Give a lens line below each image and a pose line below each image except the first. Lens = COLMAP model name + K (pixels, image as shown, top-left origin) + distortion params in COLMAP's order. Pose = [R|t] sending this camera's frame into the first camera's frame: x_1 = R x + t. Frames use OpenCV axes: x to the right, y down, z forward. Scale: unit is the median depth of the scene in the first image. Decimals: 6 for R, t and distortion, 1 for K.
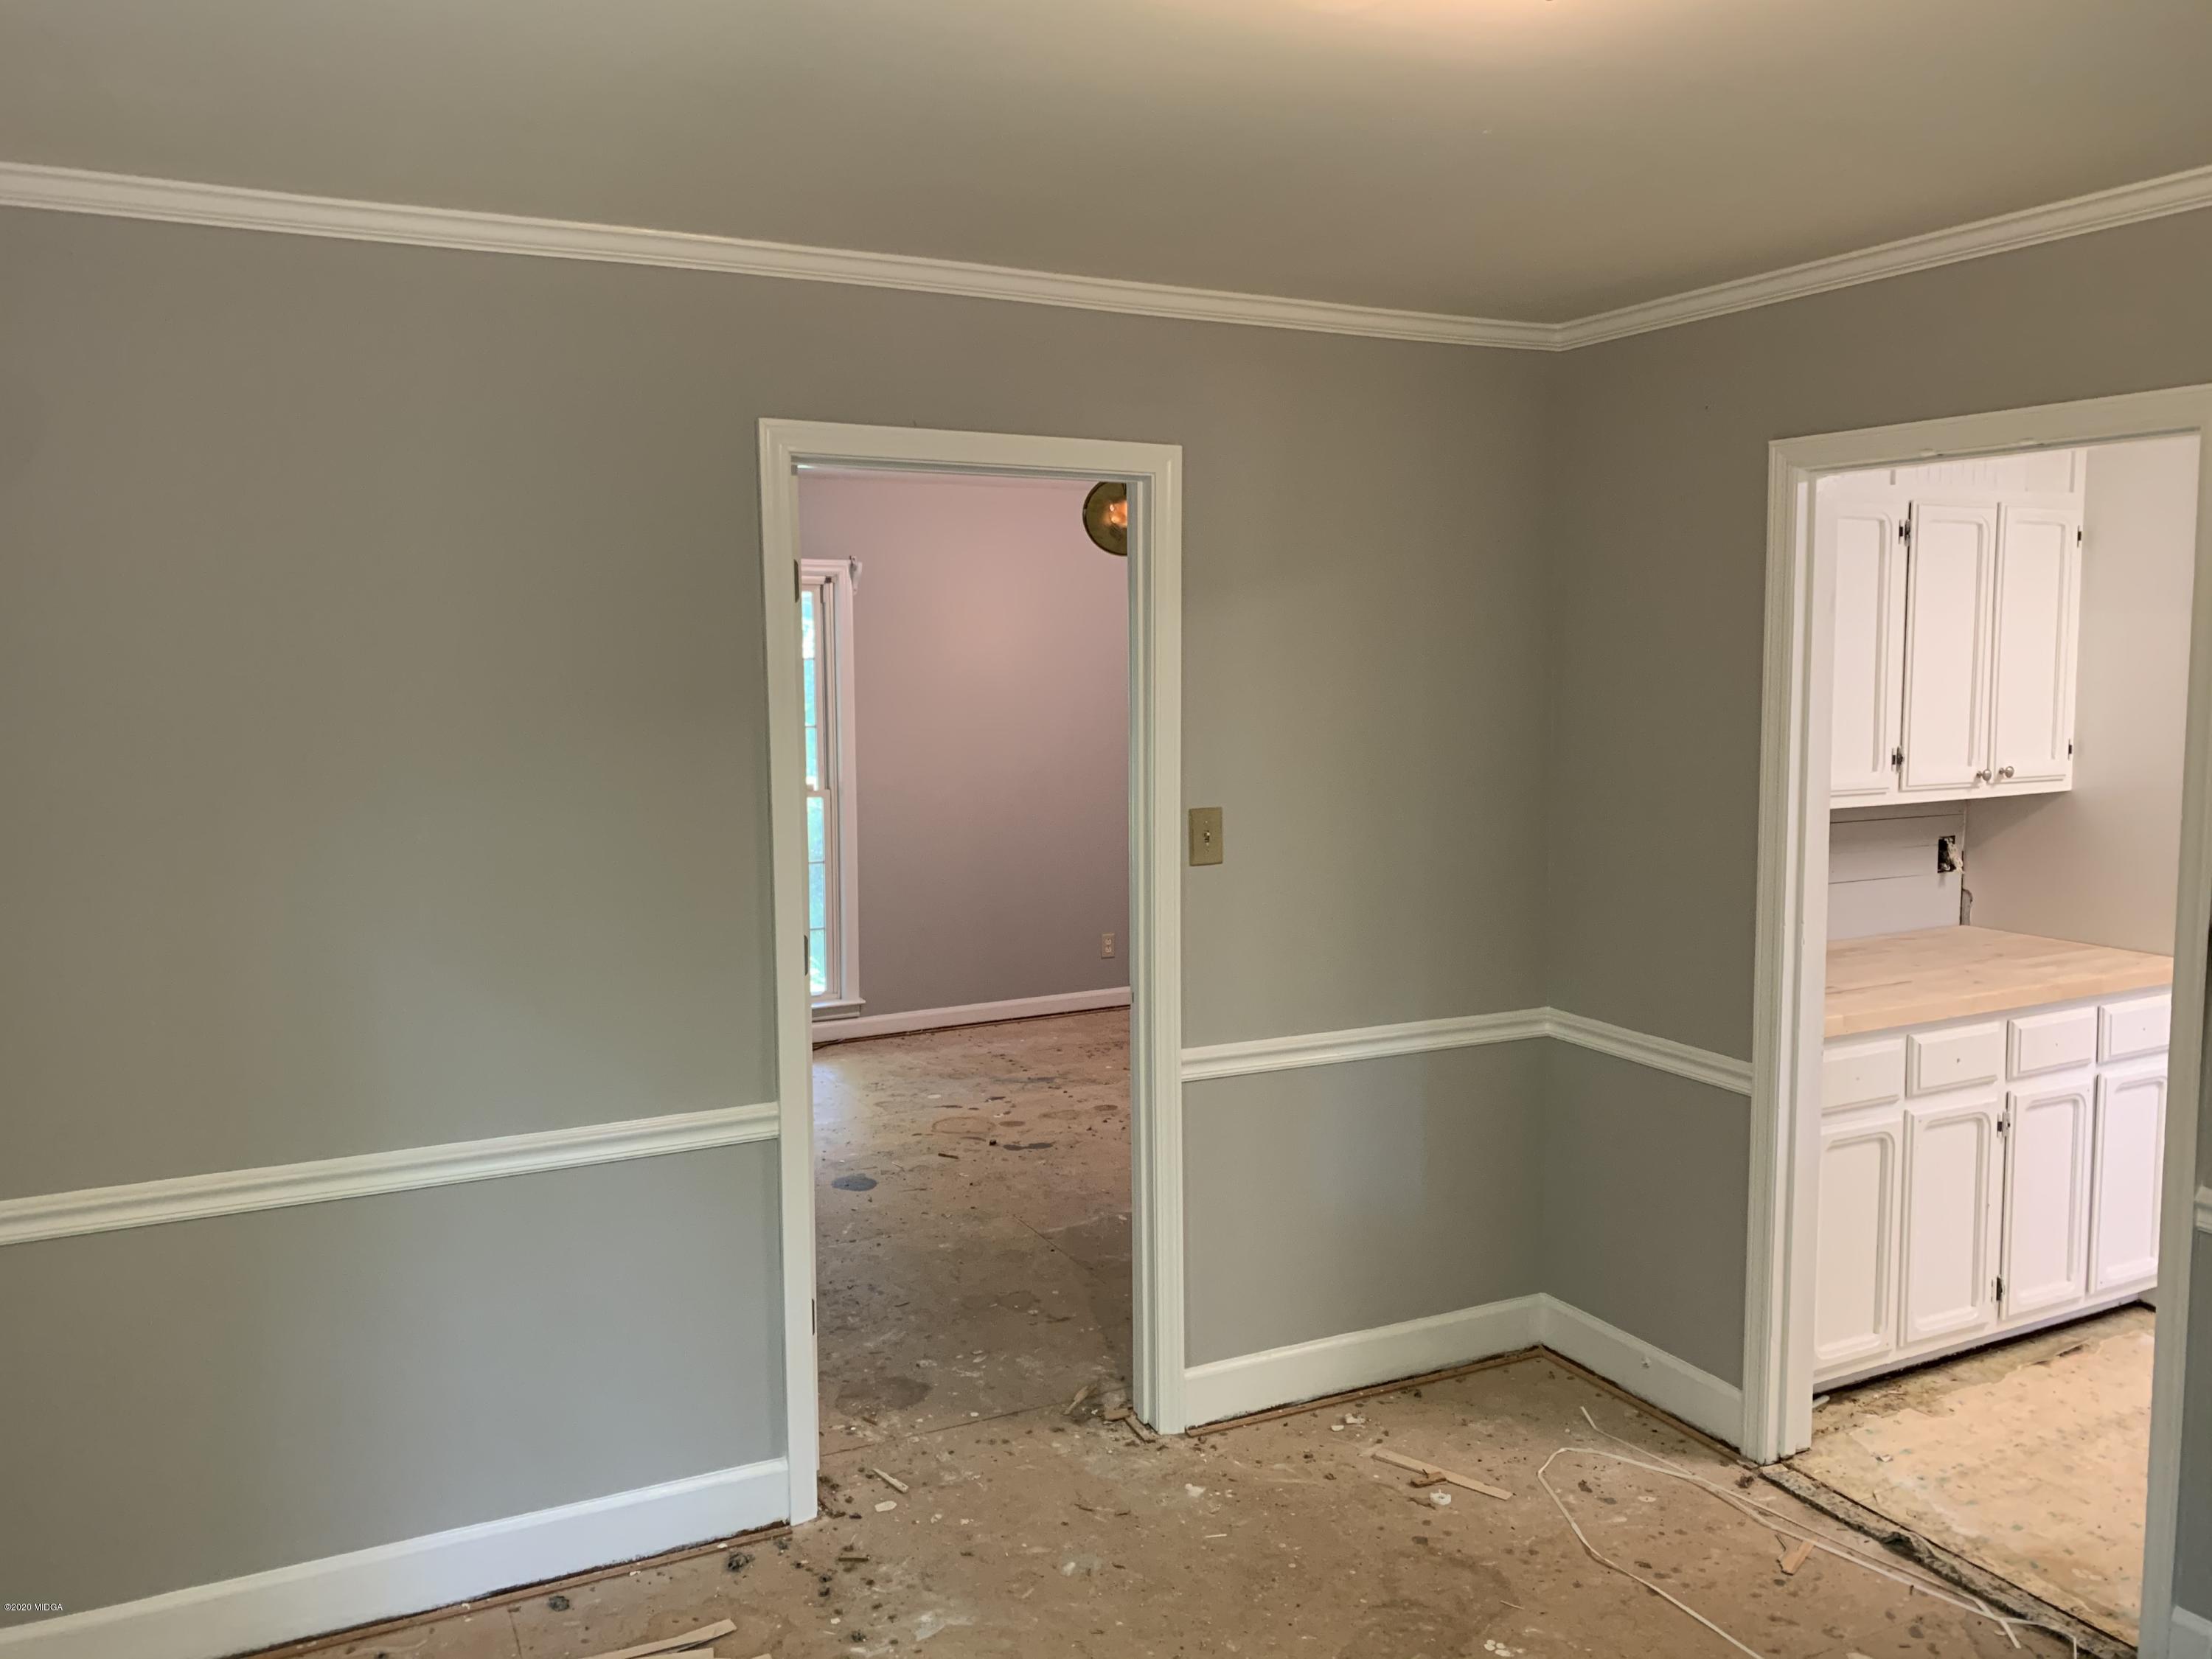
lens RADIAL K [[1688.3, 0, 1106.0], [0, 1688.3, 828.8], [0, 0, 1]] dist [-0.000731, -0.000053]
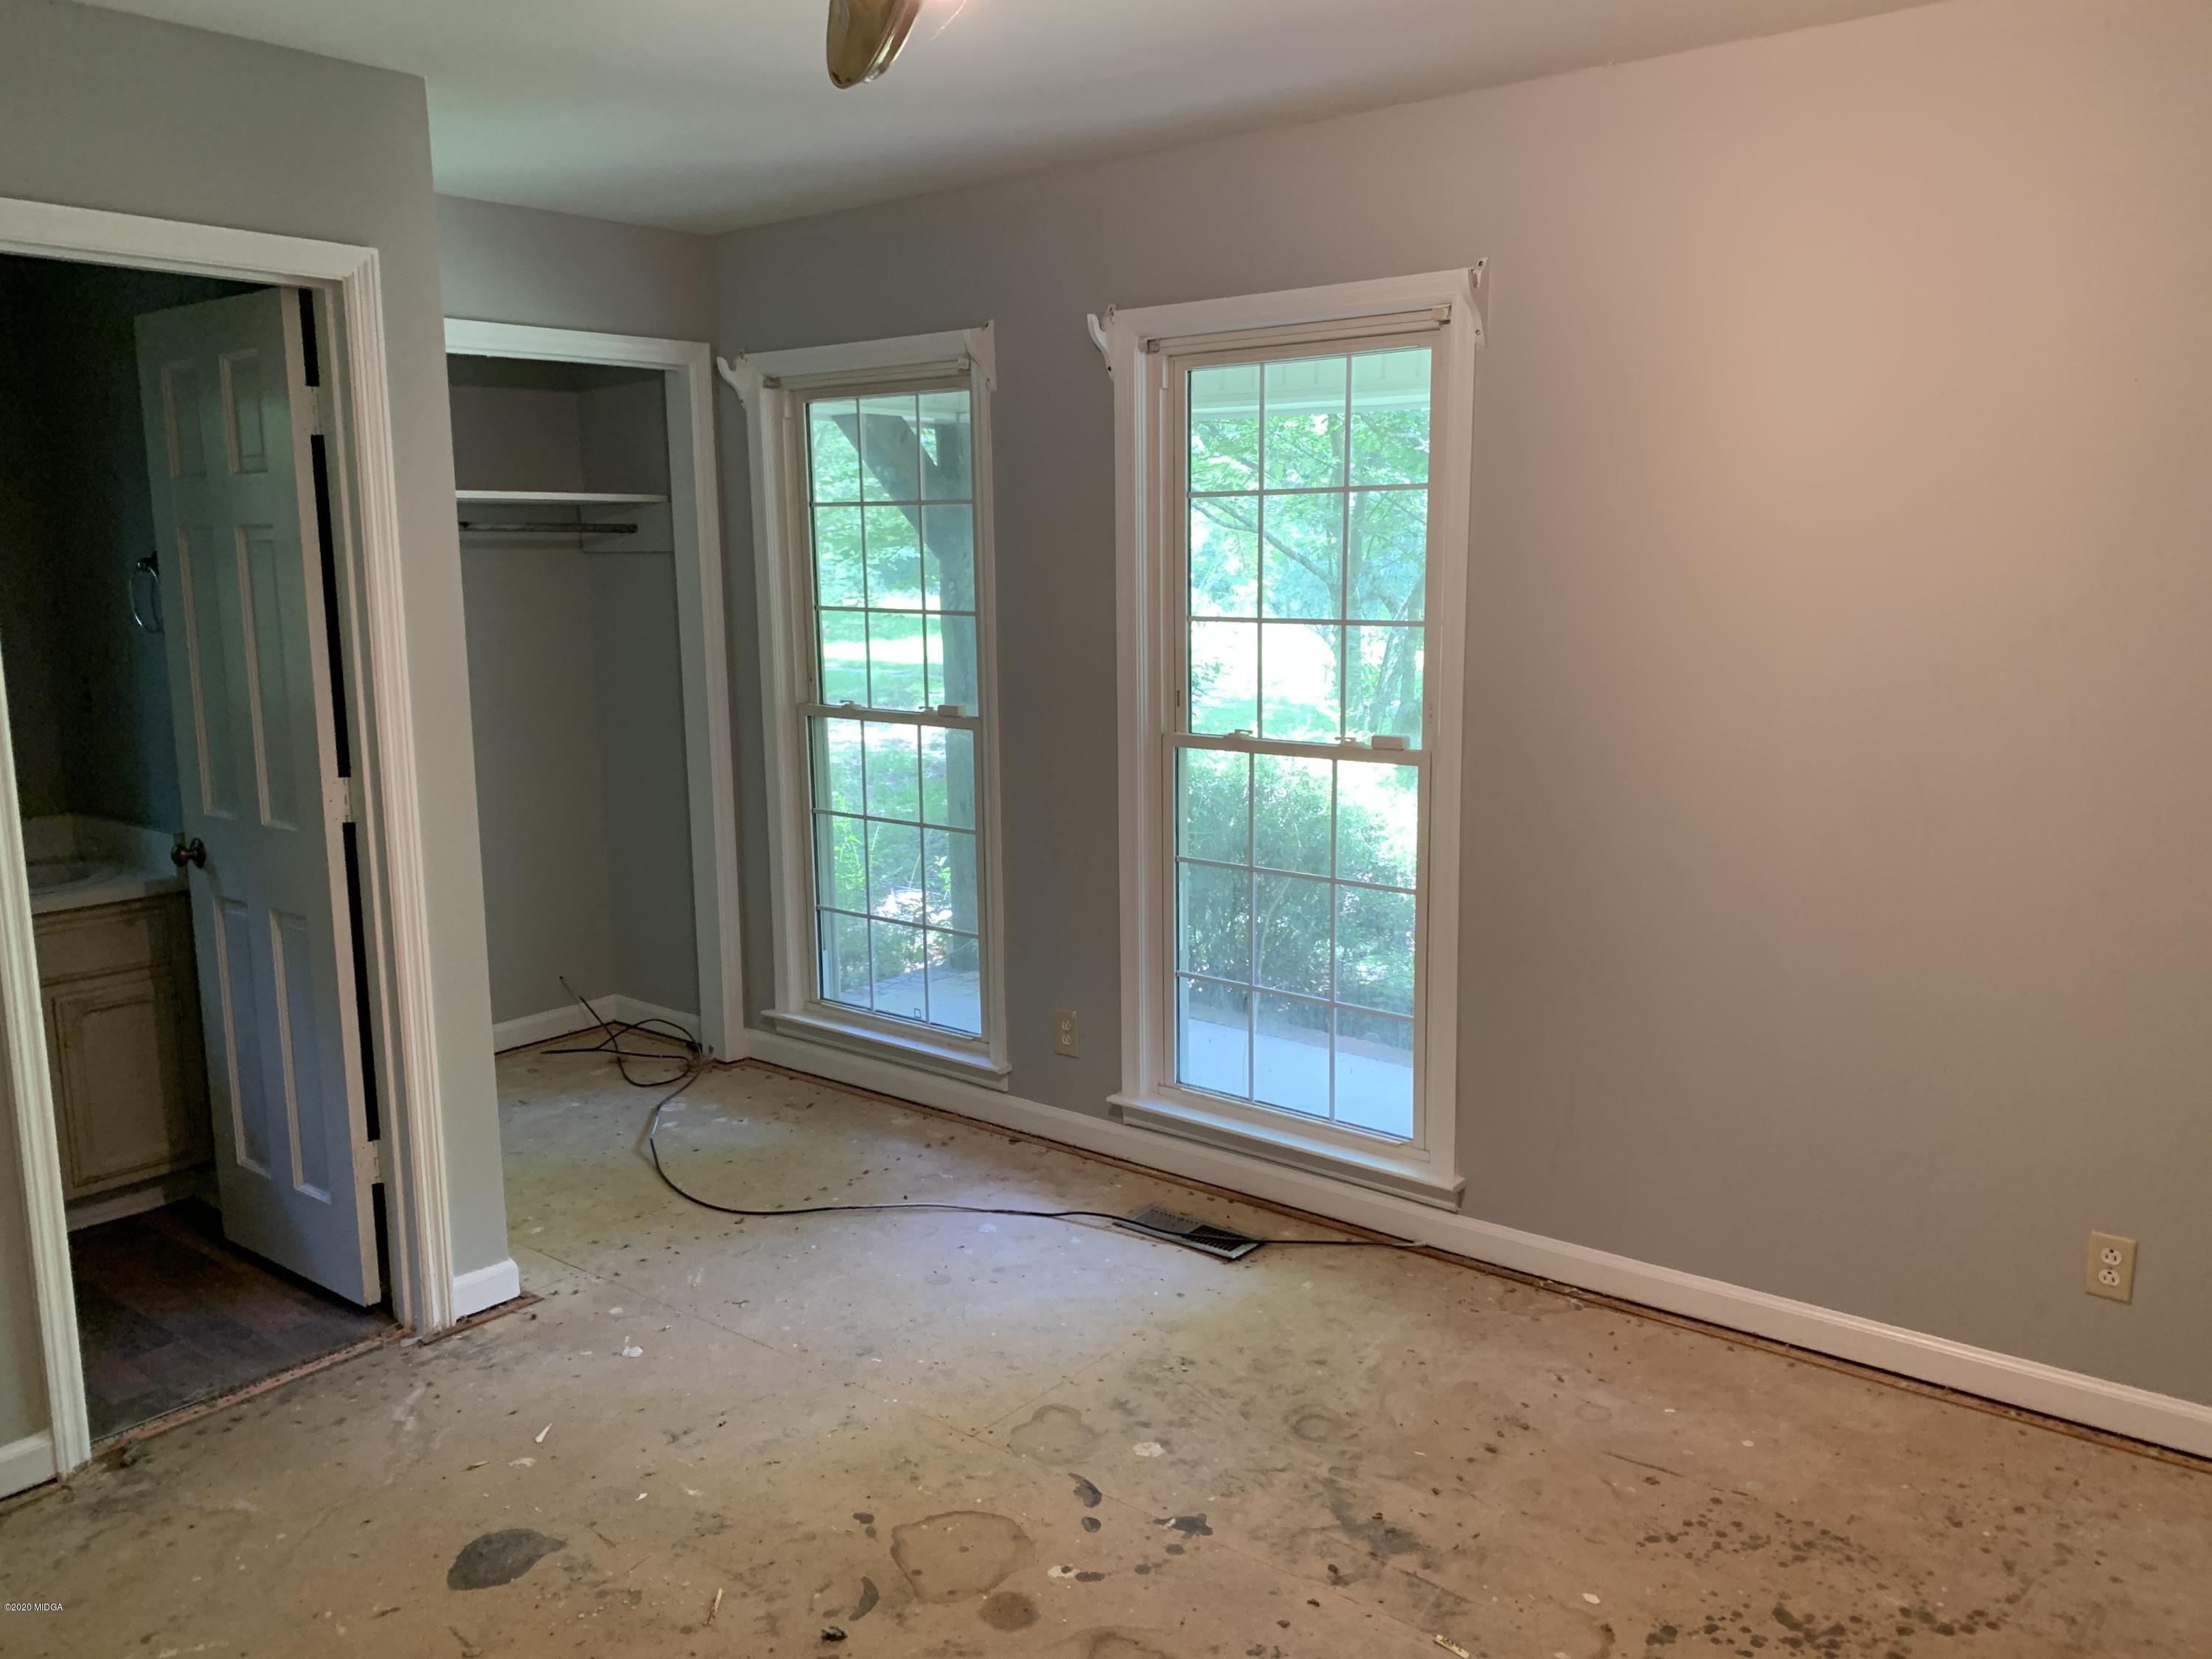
lens RADIAL K [[1702.1, 0, 1103.7], [0, 1702.1, 819.3], [0, 0, 1]] dist [0.007117, 0.003641]
pose [[0.412692, 0.149430, -0.898530, 0.294134], [-0.087890, 0.988382, 0.124005, -0.067909], [0.906620, 0.027796, 0.421031, 0.834087]]
